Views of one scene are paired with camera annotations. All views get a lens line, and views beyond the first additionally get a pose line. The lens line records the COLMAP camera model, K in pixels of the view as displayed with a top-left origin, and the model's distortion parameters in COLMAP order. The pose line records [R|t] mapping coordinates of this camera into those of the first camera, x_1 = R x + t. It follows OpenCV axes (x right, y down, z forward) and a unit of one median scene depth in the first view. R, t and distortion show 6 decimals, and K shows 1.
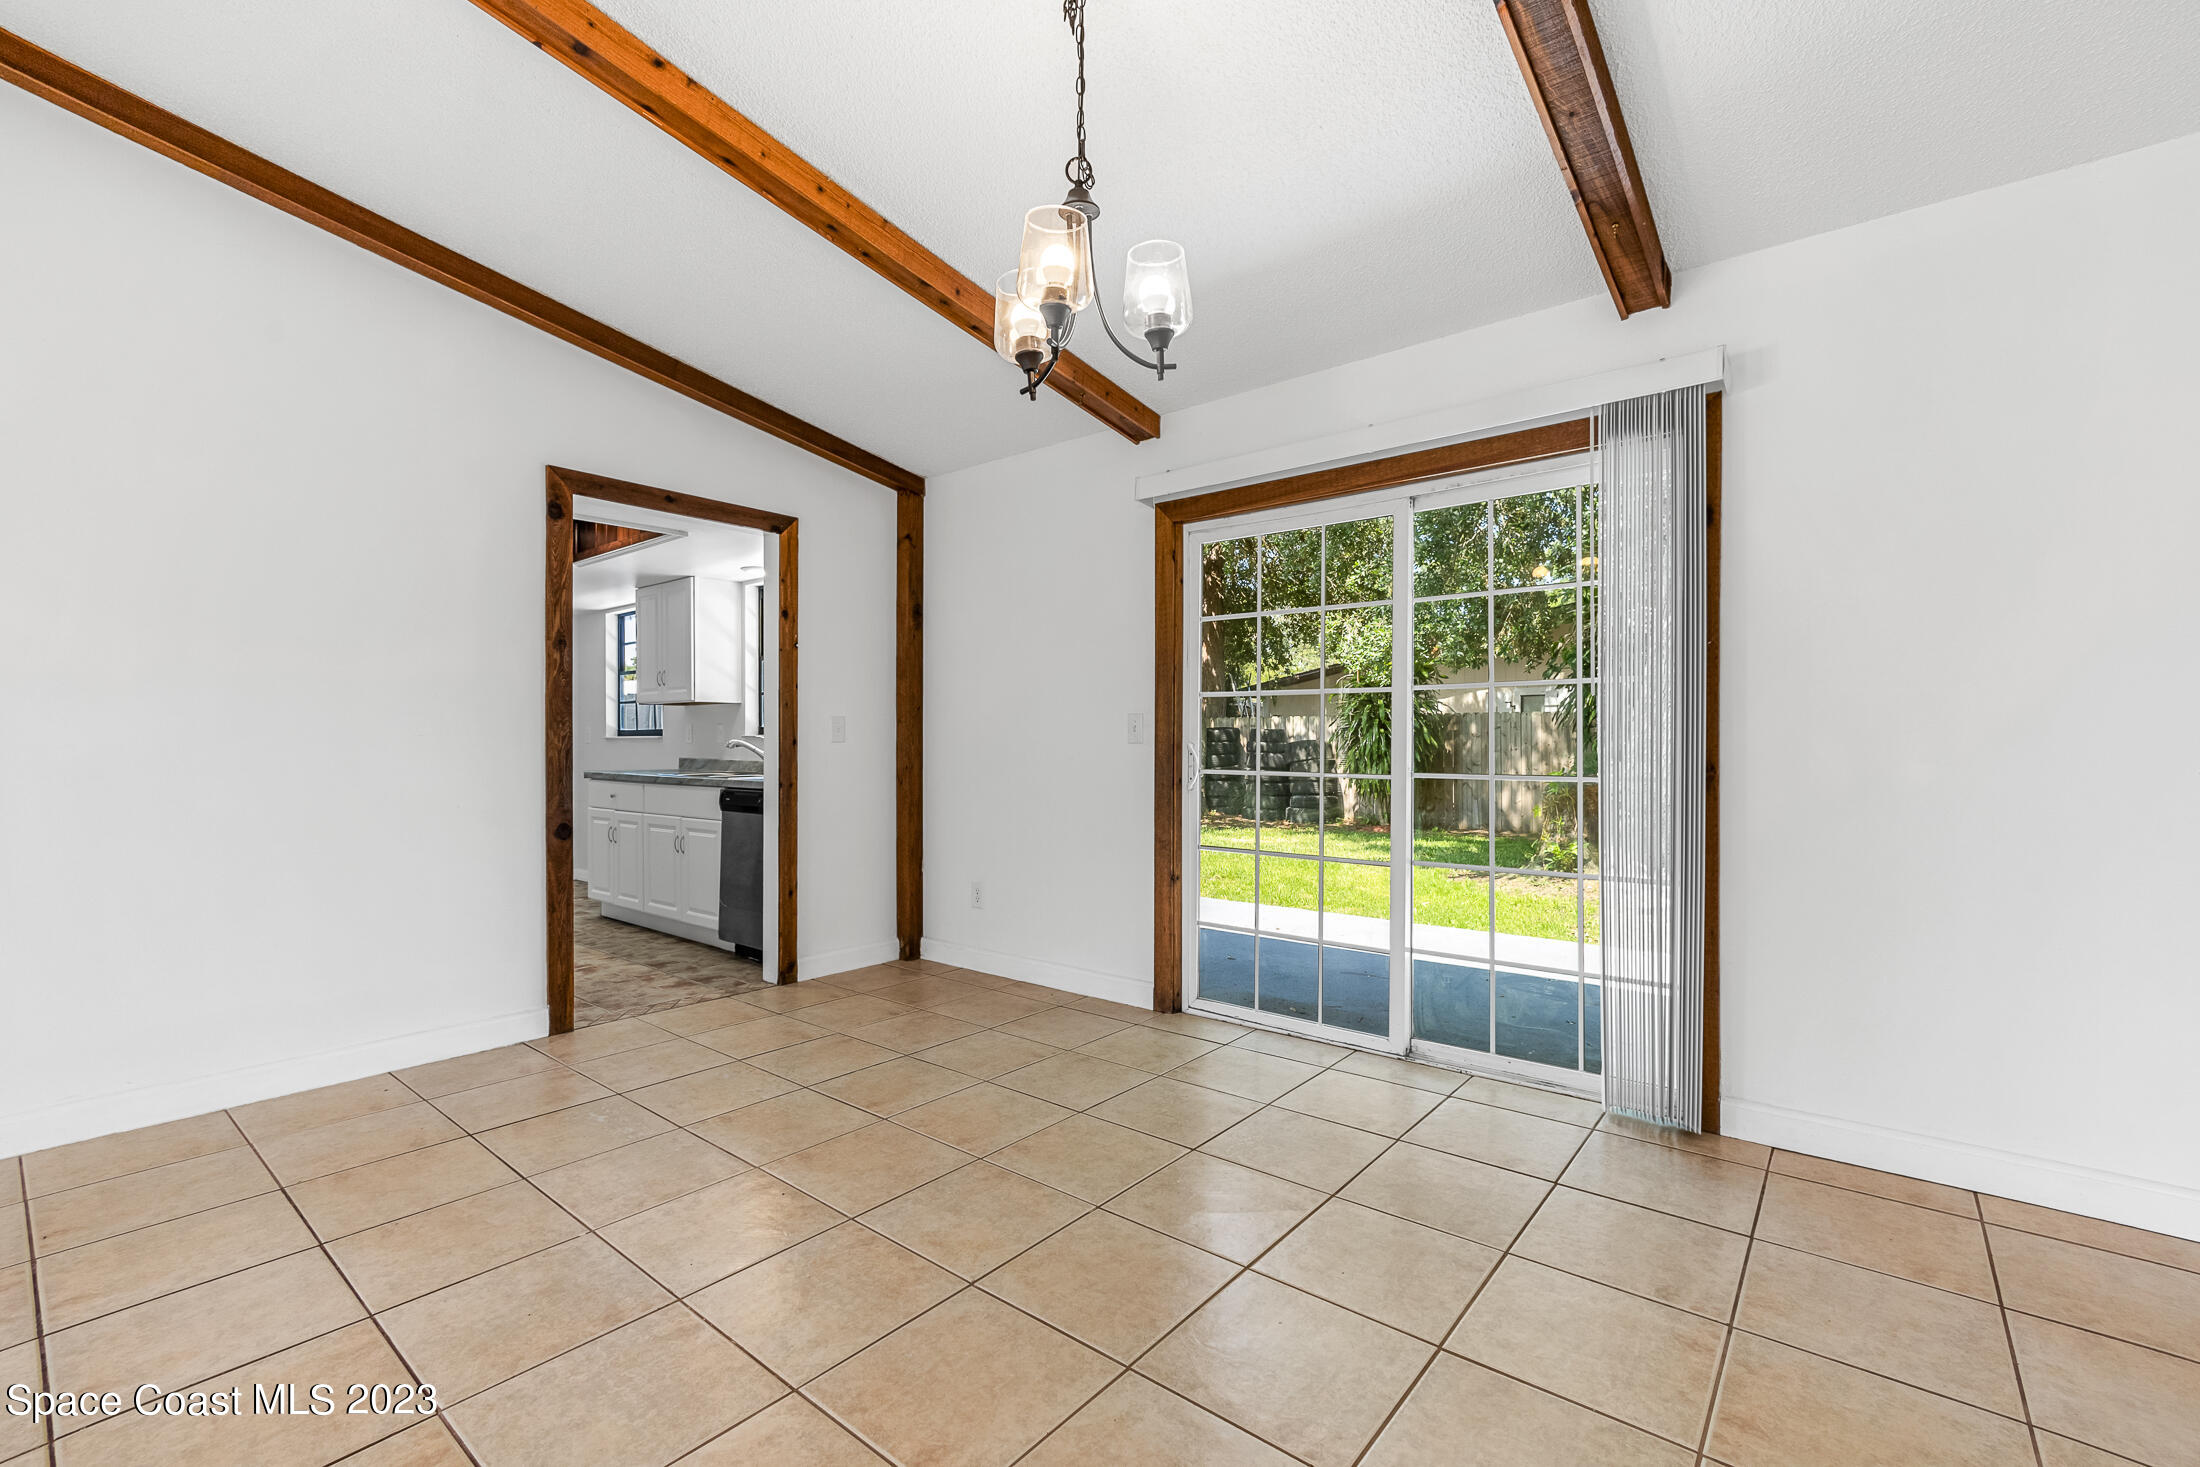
lens RADIAL K [[933.9, 0, 1093.9], [0, 933.9, 737.4], [0, 0, 1]] dist [-0.008302, 0.001359]
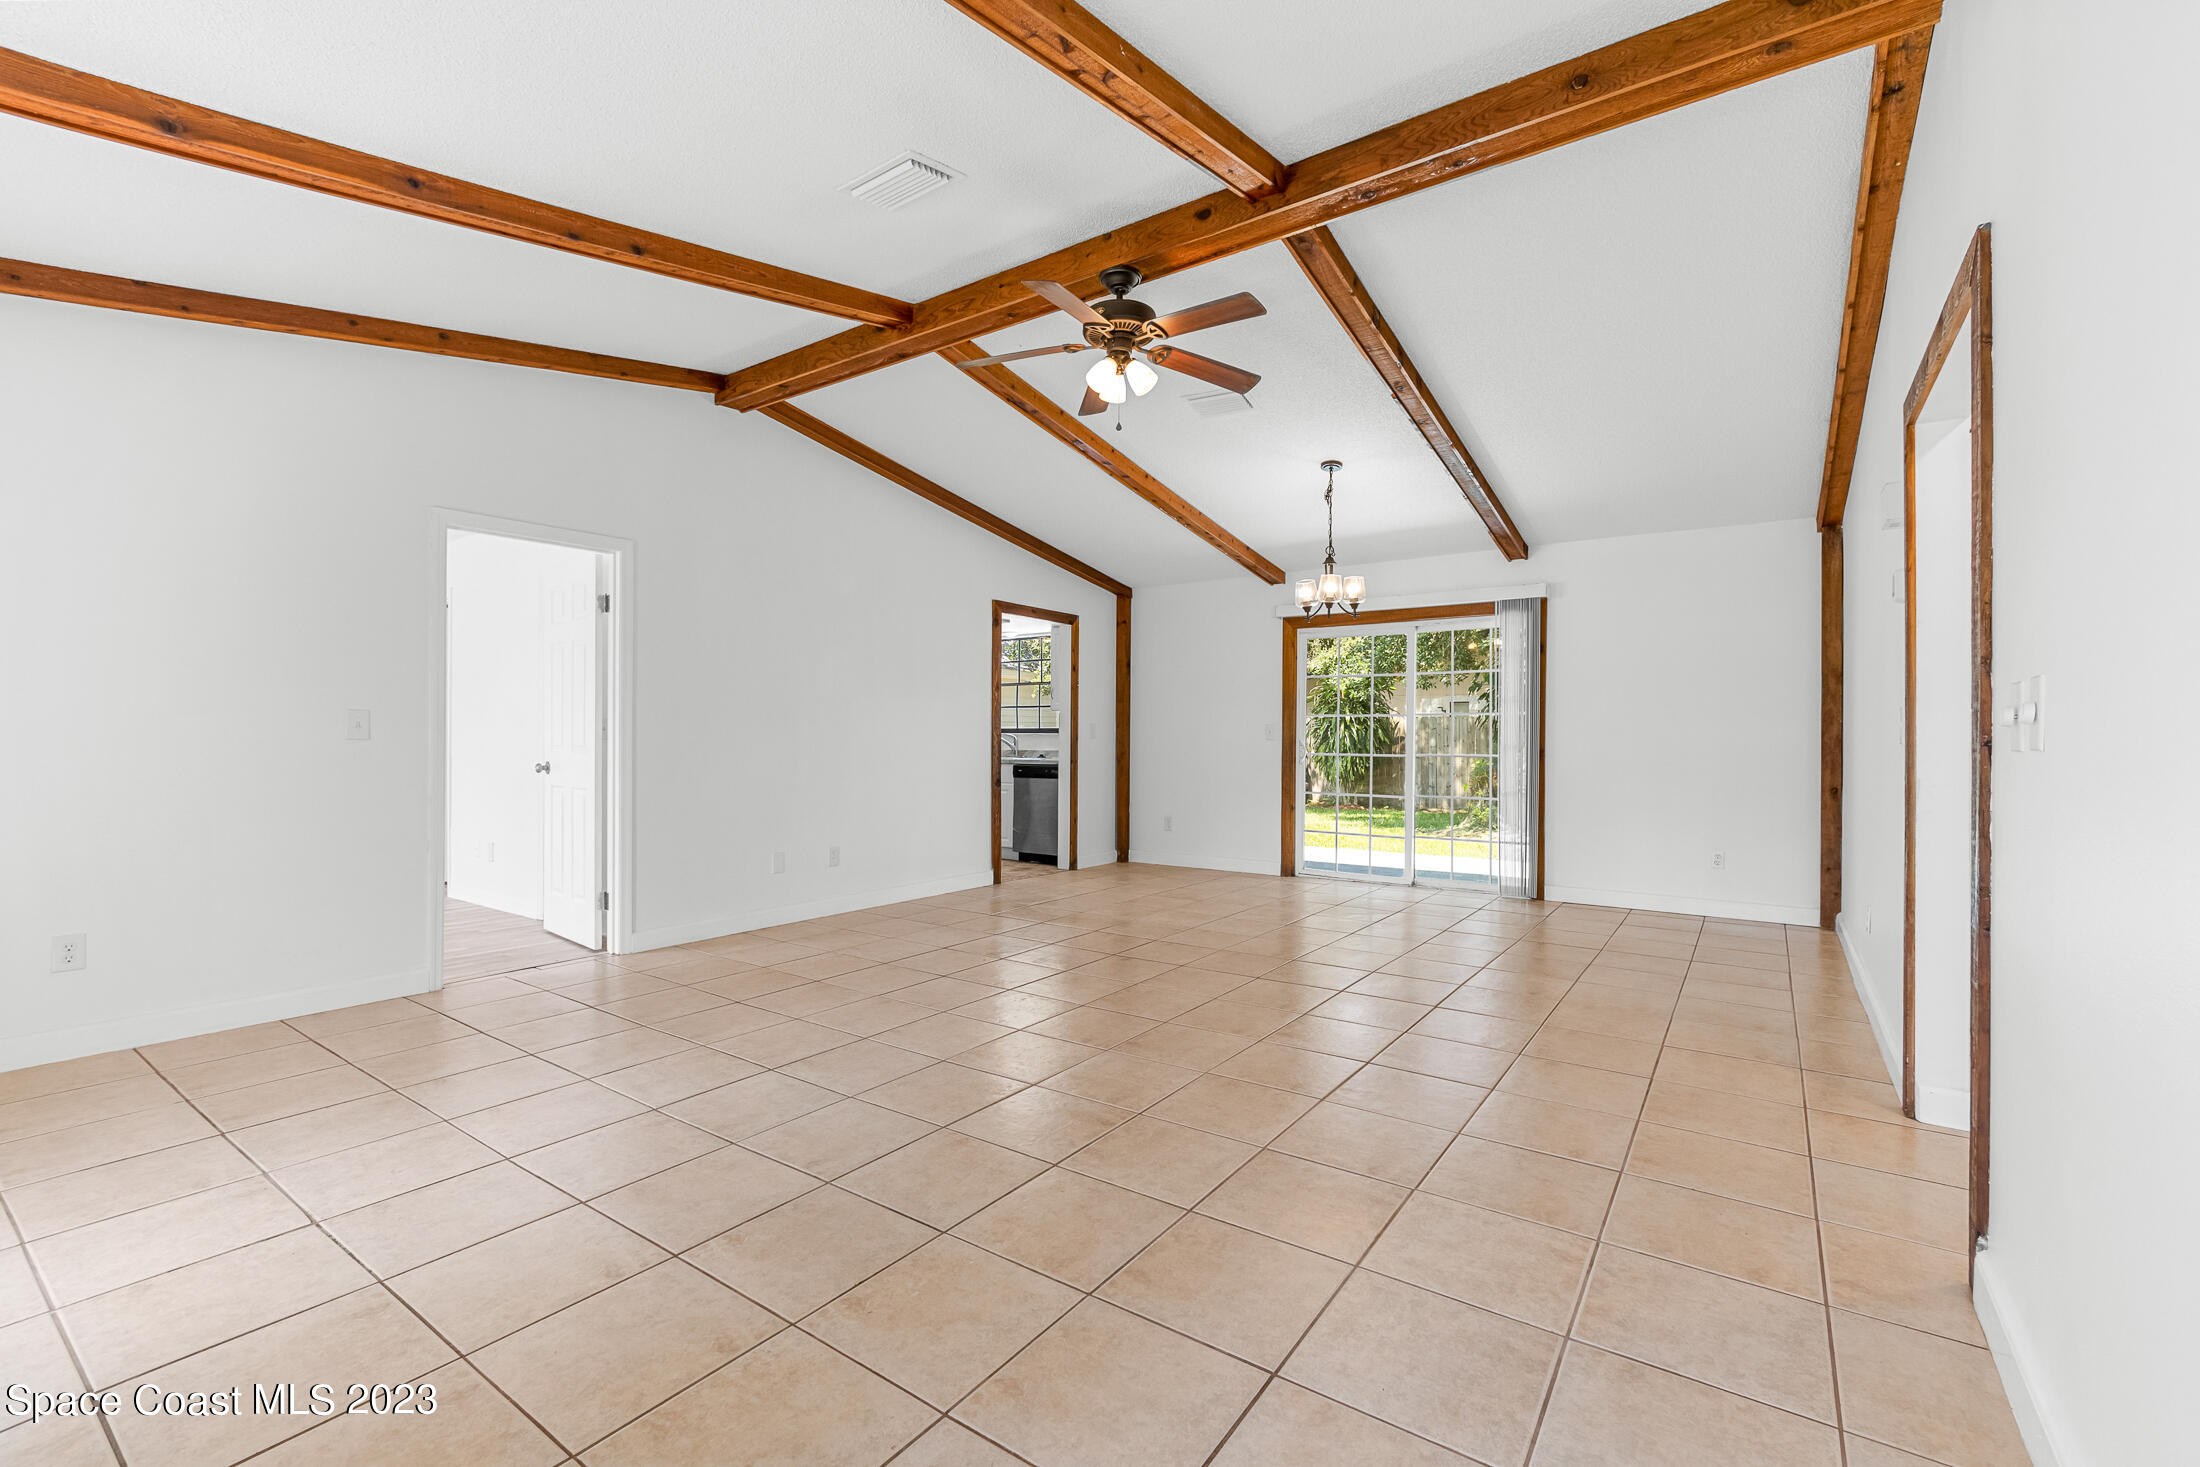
lens RADIAL K [[933.9, 0, 1092.1], [0, 933.9, 735.7], [0, 0, 1]] dist [-0.008302, 0.001359]
pose [[0.995665, 0.003595, 0.092946, -0.521558], [-0.004126, 0.999976, 0.005530, -0.012355], [-0.092924, -0.005889, 0.995656, -0.935829]]
